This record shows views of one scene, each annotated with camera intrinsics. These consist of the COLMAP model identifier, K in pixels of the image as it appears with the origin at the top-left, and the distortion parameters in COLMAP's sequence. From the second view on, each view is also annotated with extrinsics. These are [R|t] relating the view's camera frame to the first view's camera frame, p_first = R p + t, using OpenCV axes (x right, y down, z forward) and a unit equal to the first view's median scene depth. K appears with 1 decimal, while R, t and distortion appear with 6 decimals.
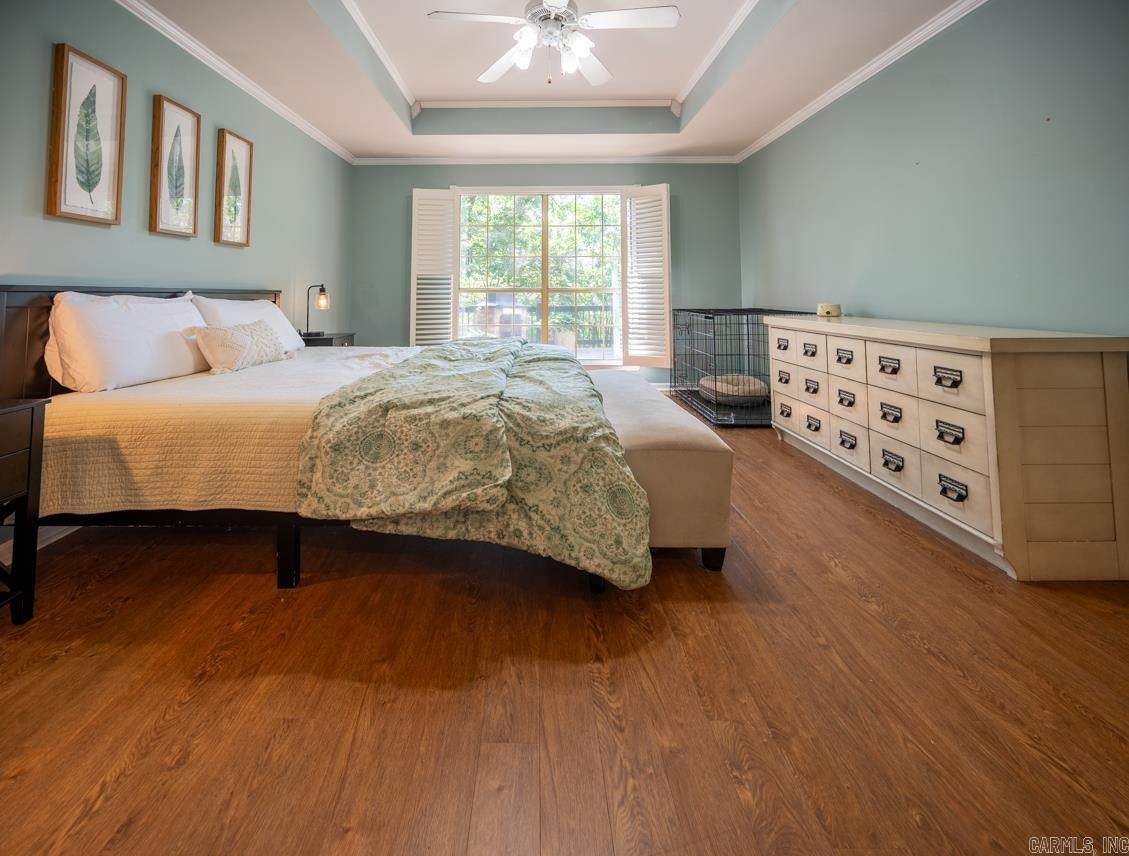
lens RADIAL K [[495.5, 0, 531.1], [0, 495.5, 259.3], [0, 0, 1]] dist [-0.000065, -0.000482]
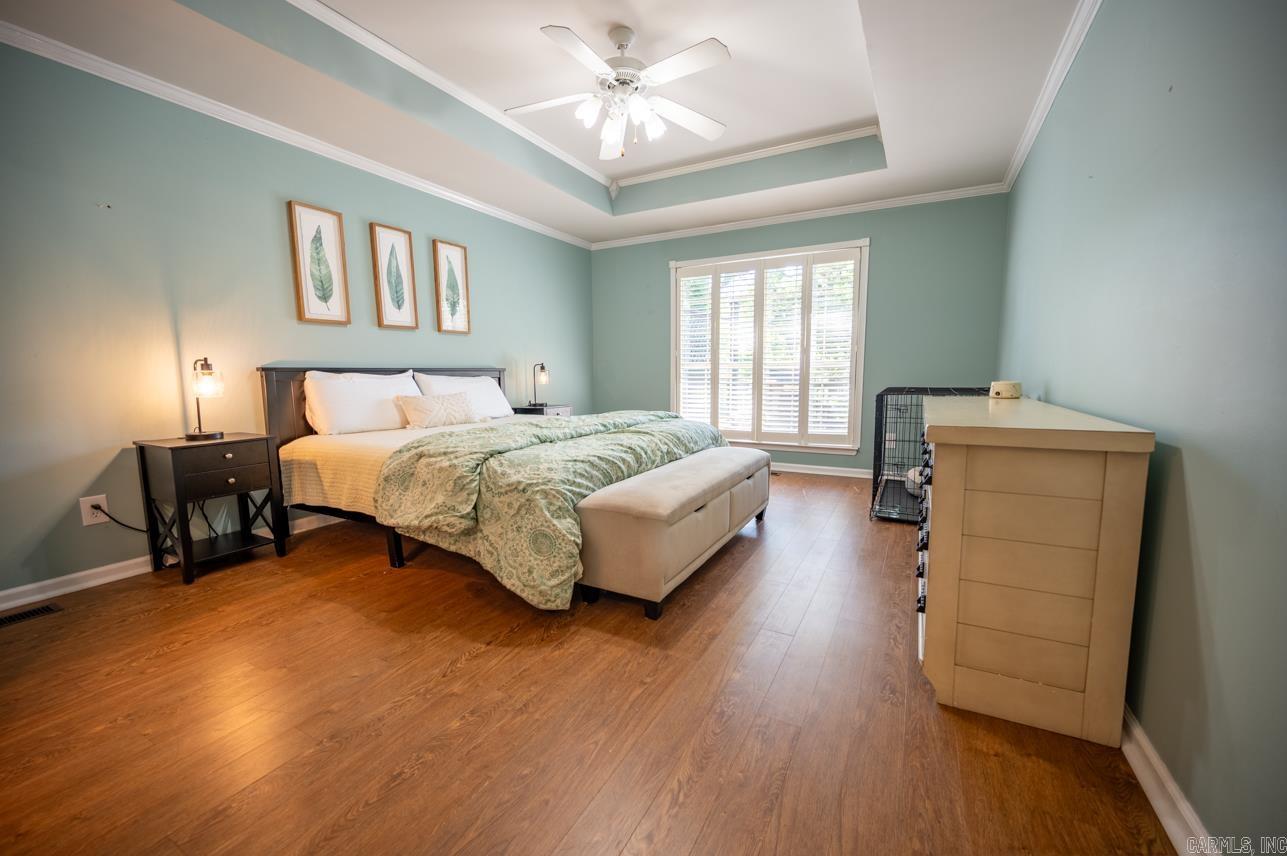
lens RADIAL K [[512.5, 0, 644.8], [0, 512.5, 430.1], [0, 0, 1]] dist [-0.001316, -0.000176]
pose [[0.886101, 0.048735, -0.460923, 0.903229], [0.037748, 0.983565, 0.176565, 0.003849], [0.461952, -0.173854, 0.869698, 0.066270]]
